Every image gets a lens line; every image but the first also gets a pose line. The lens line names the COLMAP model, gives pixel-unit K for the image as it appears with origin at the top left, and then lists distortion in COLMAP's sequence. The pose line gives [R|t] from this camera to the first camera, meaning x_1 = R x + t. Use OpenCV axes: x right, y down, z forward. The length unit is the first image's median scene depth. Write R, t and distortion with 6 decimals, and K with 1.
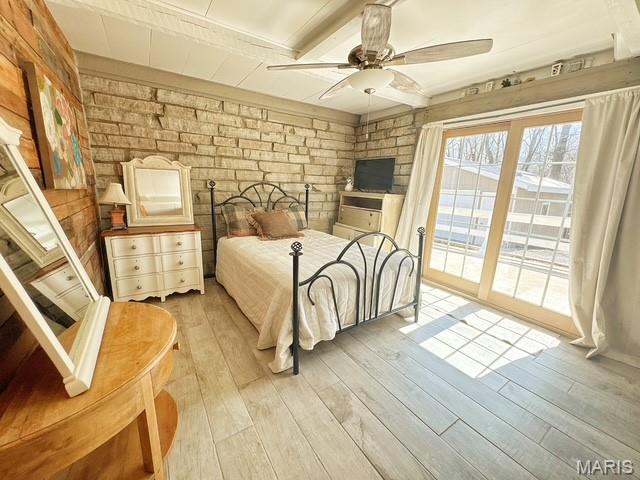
lens RADIAL K [[255.5, 0, 320.3], [0, 255.5, 238.6], [0, 0, 1]] dist [-0.000138, 0.000021]
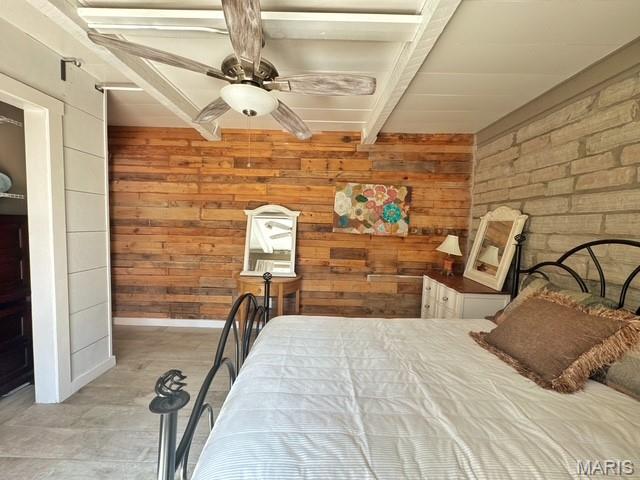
lens RADIAL K [[255.5, 0, 319.6], [0, 255.5, 241.0], [0, 0, 1]] dist [-0.000138, 0.000021]
pose [[-0.568462, 0.006866, -0.822681, 0.395670], [-0.222446, 0.961437, 0.161731, -0.191454], [0.792066, 0.274940, -0.545013, 0.915259]]
